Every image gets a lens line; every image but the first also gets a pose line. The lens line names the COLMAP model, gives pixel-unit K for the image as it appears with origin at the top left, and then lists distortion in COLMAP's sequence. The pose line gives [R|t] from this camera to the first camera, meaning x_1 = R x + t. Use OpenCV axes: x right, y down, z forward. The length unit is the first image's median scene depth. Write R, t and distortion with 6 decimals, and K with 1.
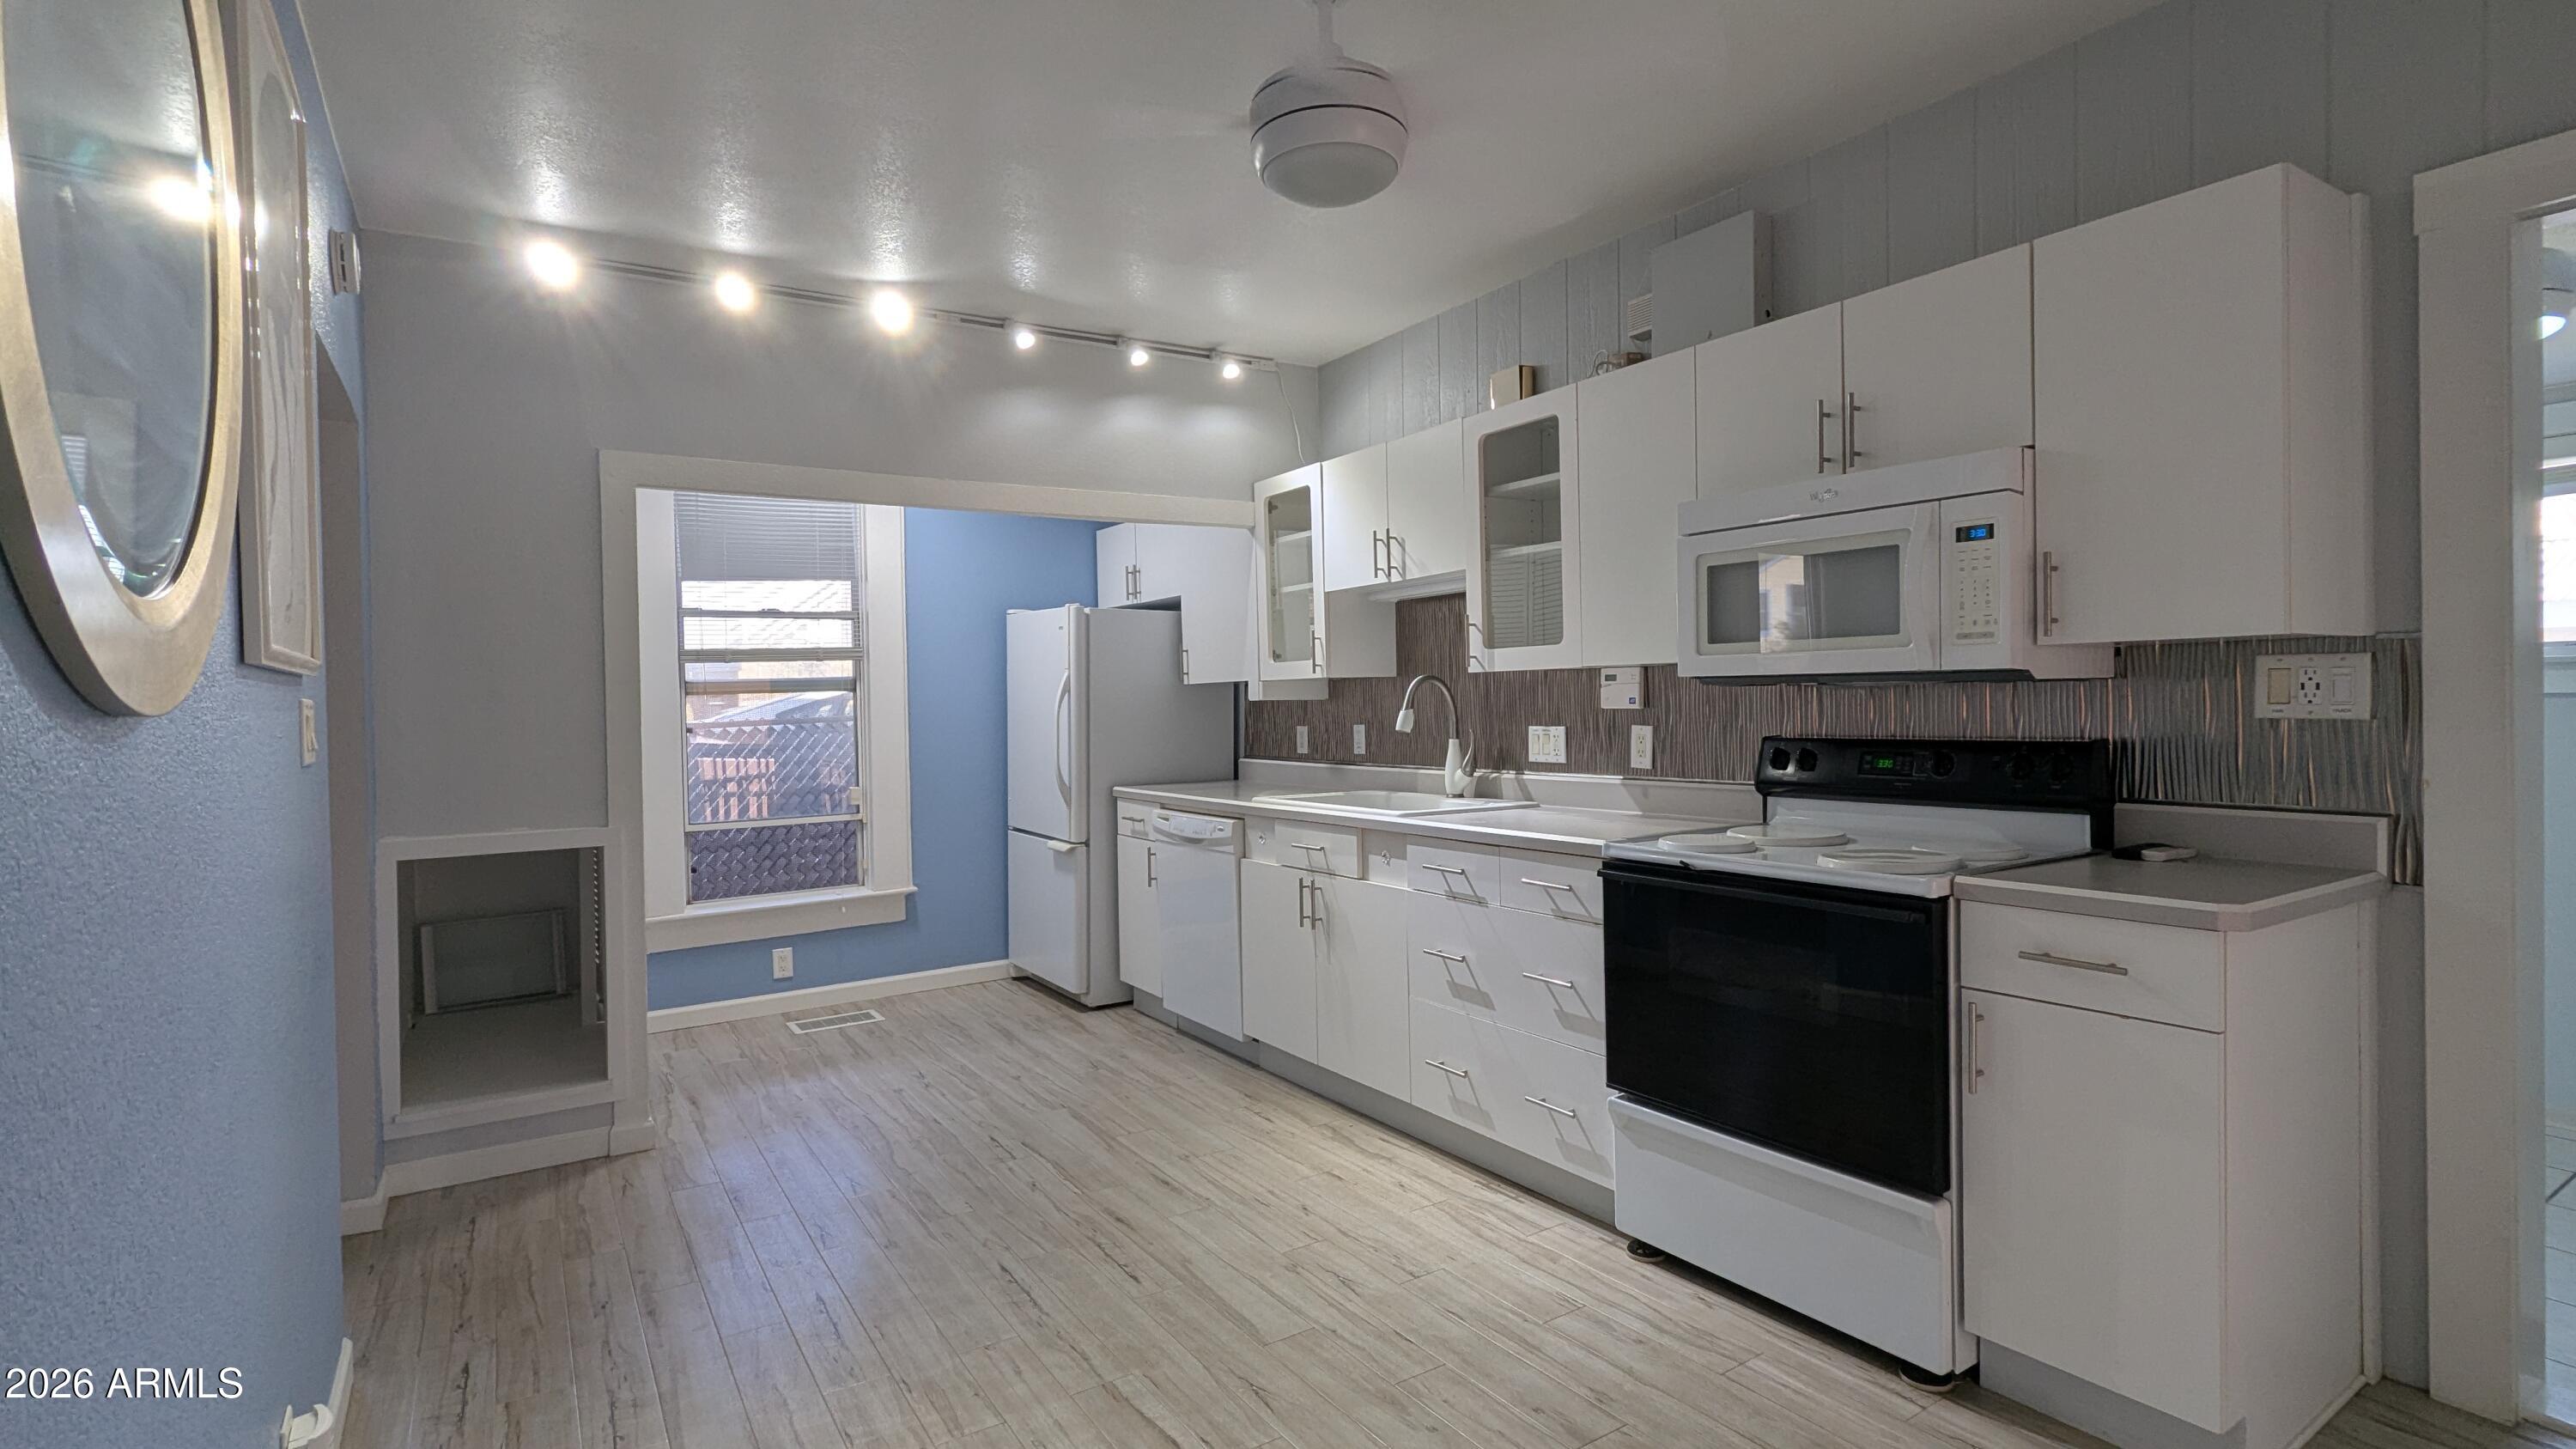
lens RADIAL K [[1225.4, 0, 1279.6], [0, 1225.4, 717.2], [0, 0, 1]] dist [0.001073, -0.000374]
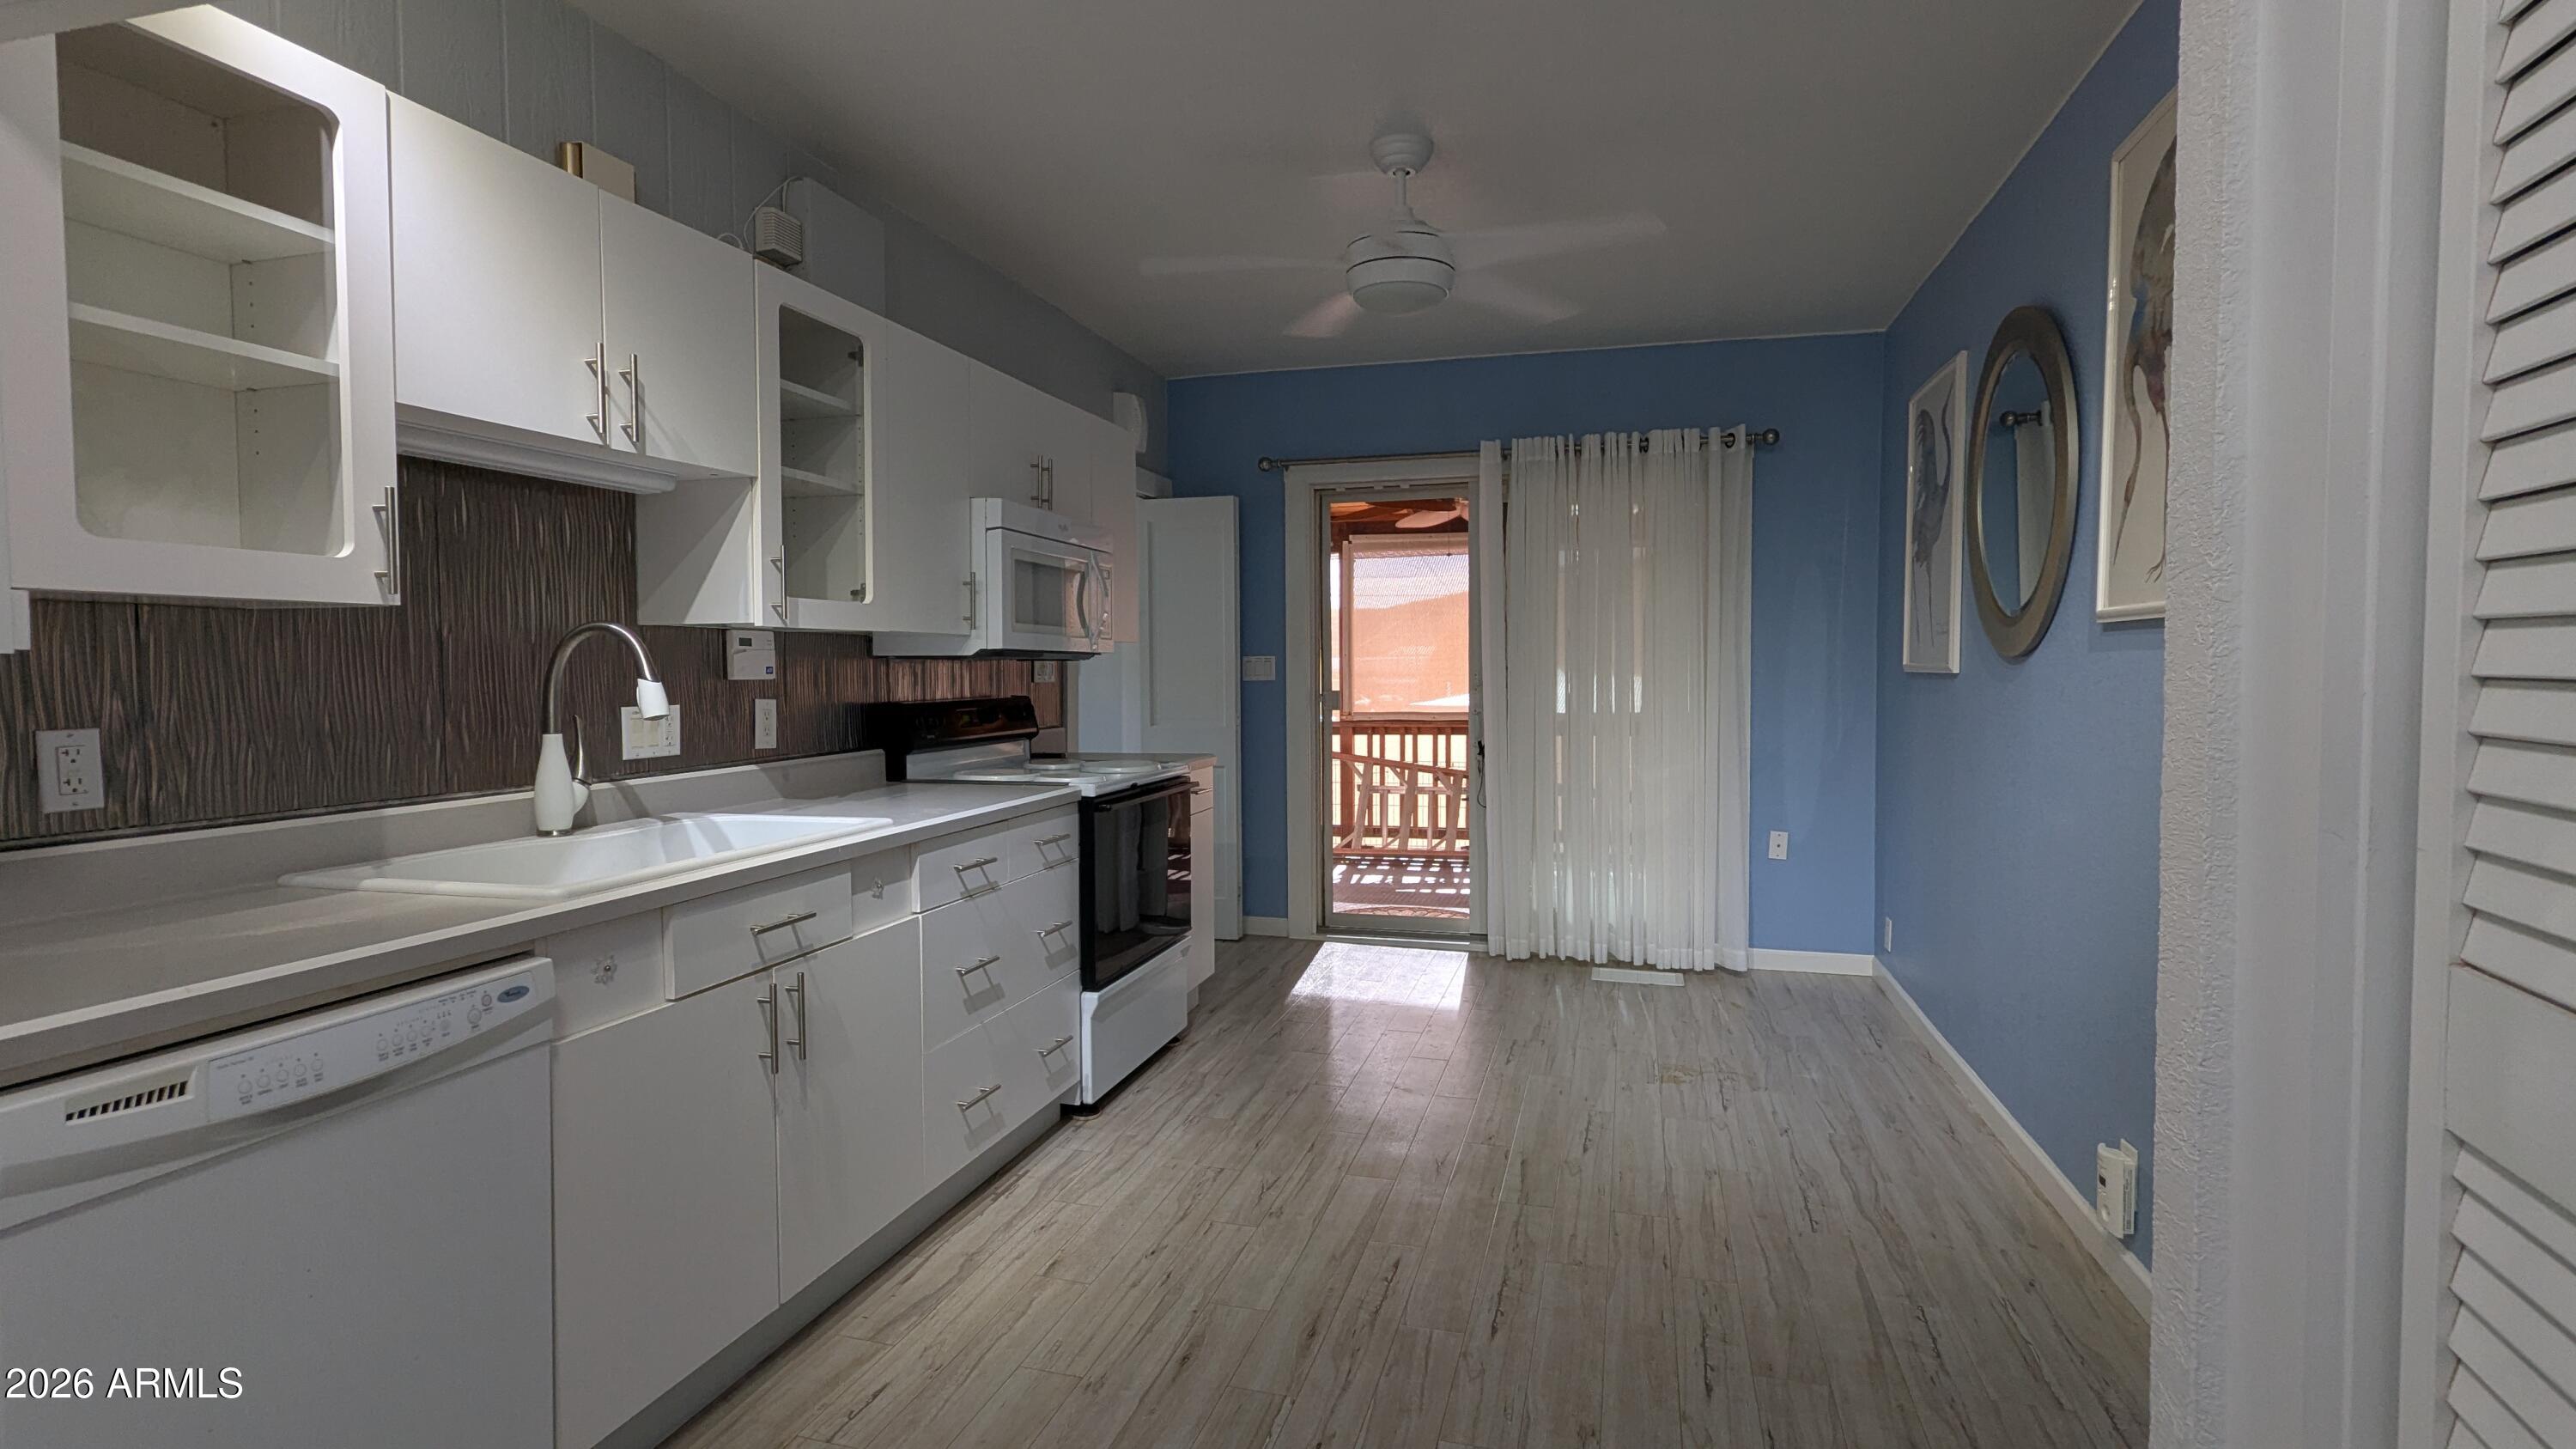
lens RADIAL K [[1225.4, 0, 1285.6], [0, 1225.4, 725.9], [0, 0, 1]] dist [0.001073, -0.000374]
pose [[-0.664690, -0.016308, 0.746941, -0.645438], [0.025389, 0.998691, 0.044397, -0.003612], [-0.746688, 0.048474, -0.663406, 1.413616]]
